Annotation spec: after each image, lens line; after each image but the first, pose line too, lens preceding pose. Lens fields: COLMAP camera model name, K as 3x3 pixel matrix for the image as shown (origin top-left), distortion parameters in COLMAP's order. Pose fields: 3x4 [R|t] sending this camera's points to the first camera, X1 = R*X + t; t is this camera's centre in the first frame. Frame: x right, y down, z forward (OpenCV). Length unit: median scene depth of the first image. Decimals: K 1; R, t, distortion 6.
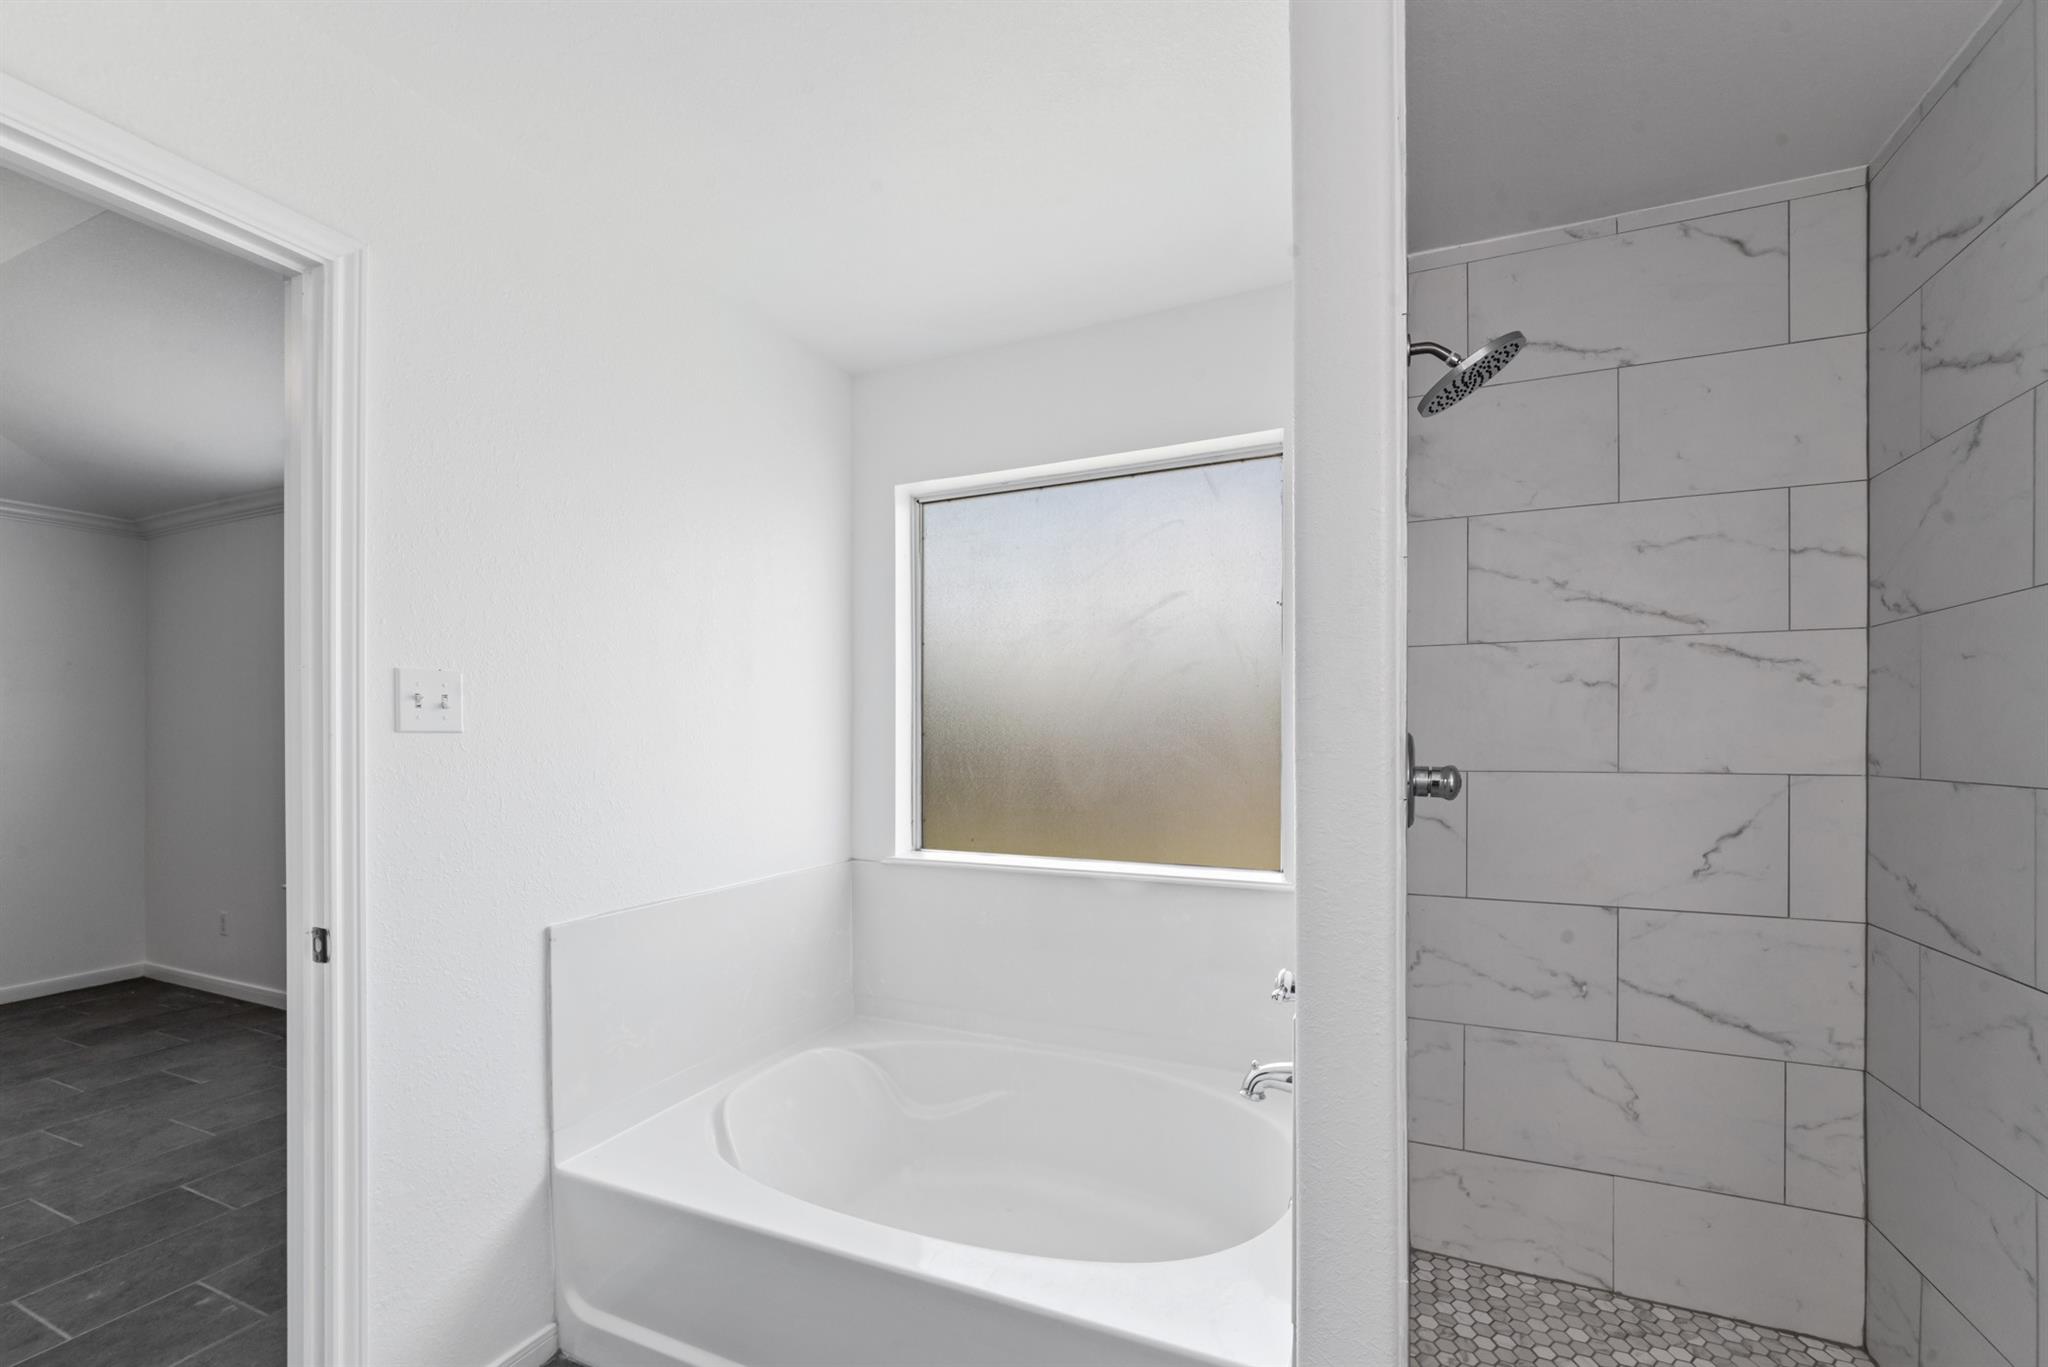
lens RADIAL K [[841.3, 0, 1019.2], [0, 841.3, 735.6], [0, 0, 1]] dist [-0.011407, 0.003571]
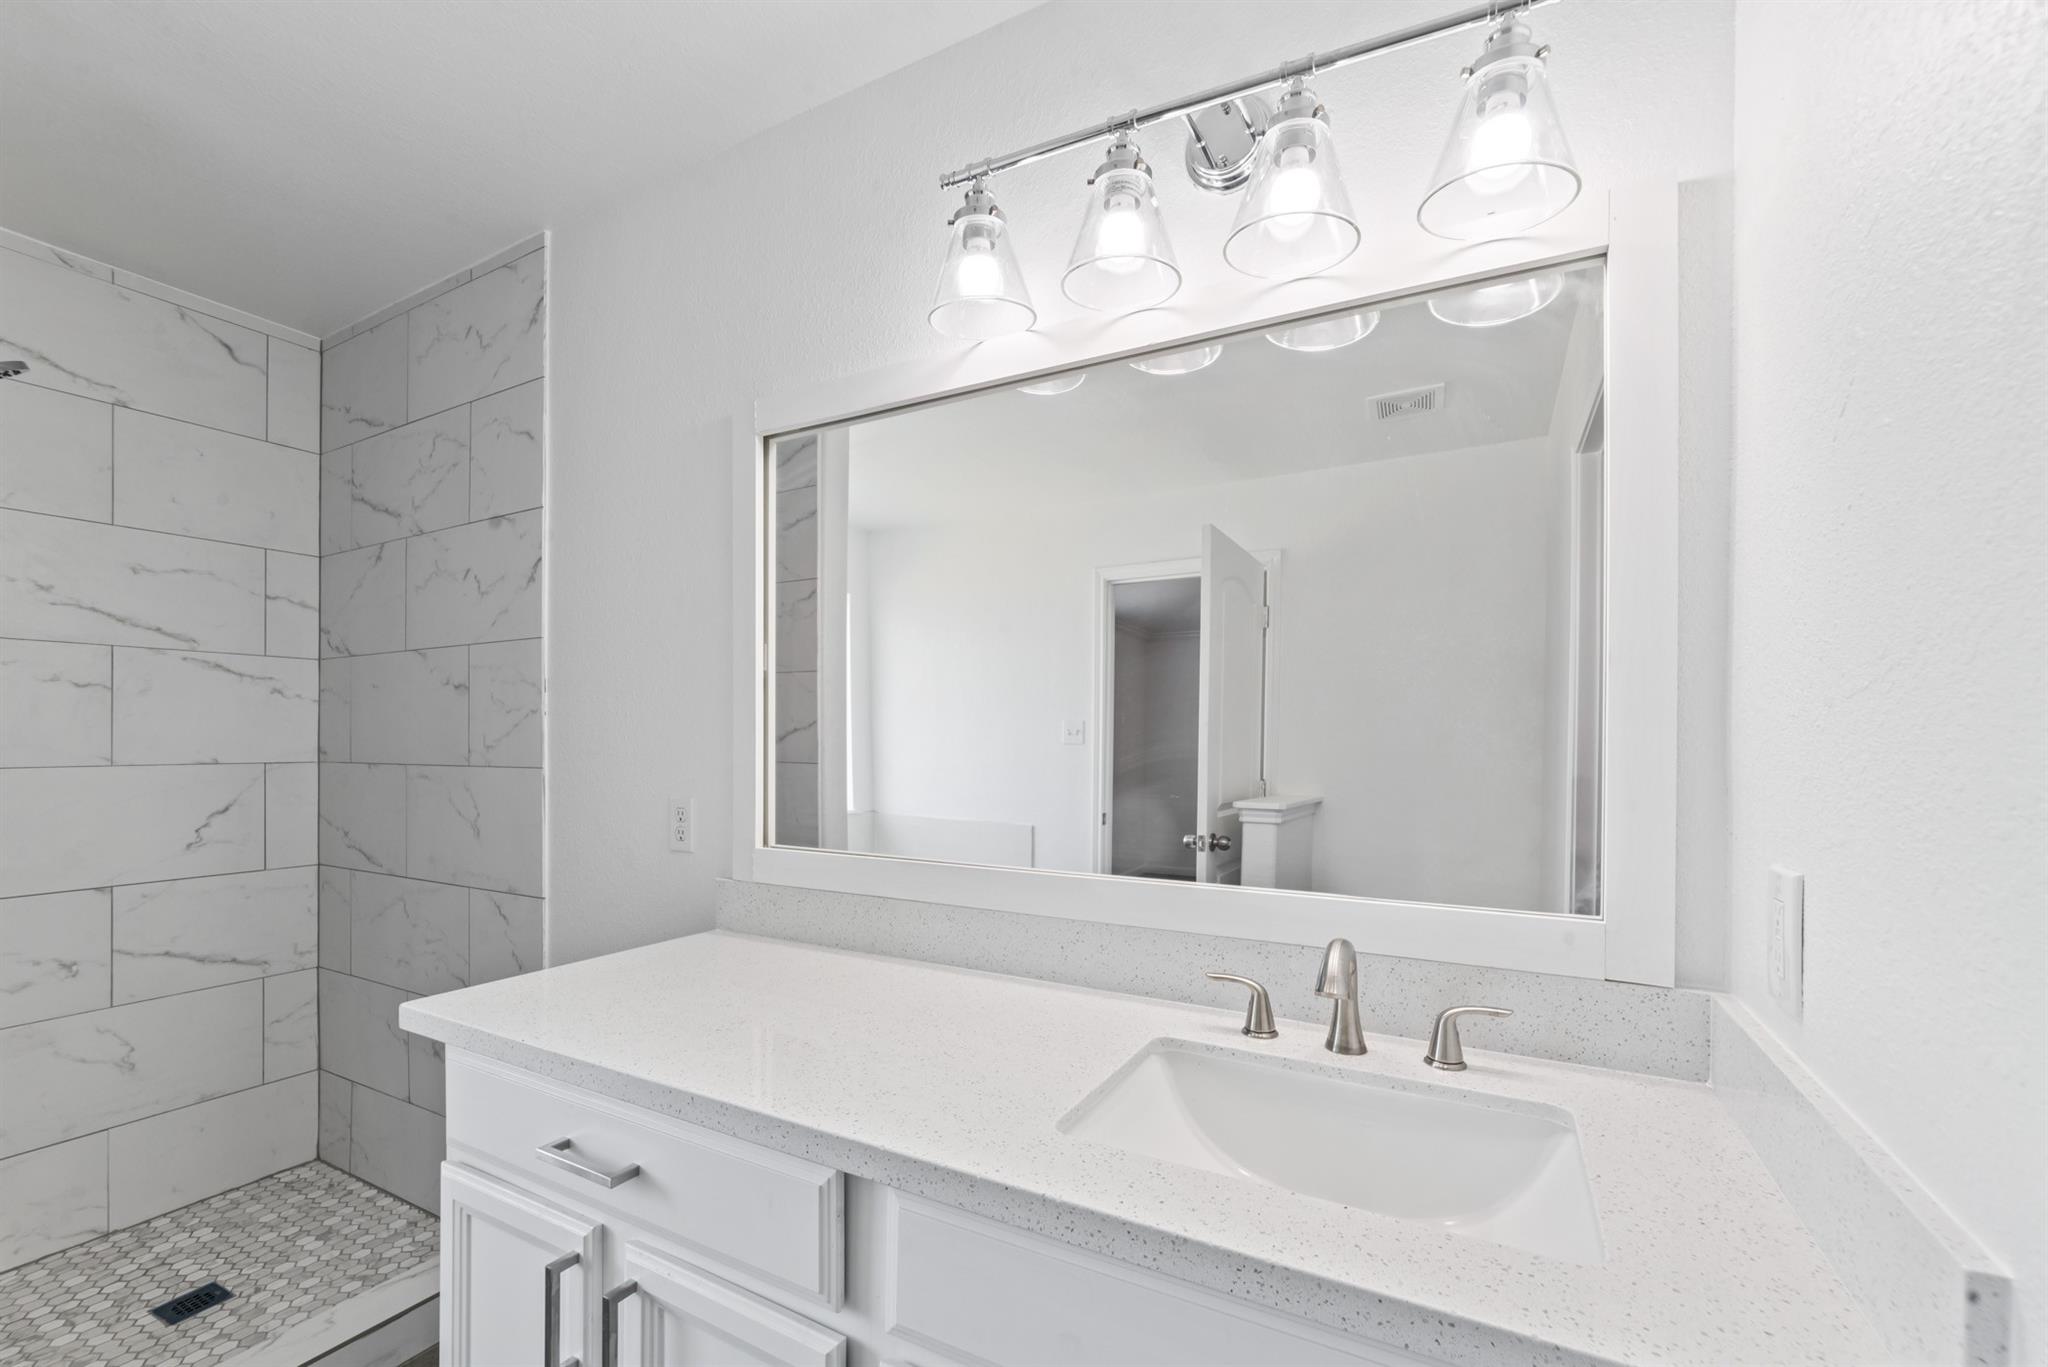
lens RADIAL K [[841.3, 0, 1039.9], [0, 841.3, 741.5], [0, 0, 1]] dist [-0.011407, 0.003571]
pose [[0.067852, -0.001519, 0.997694, -0.328657], [-0.001840, 0.999997, 0.001647, 0.007460], [-0.997694, -0.001947, 0.067849, -0.329108]]
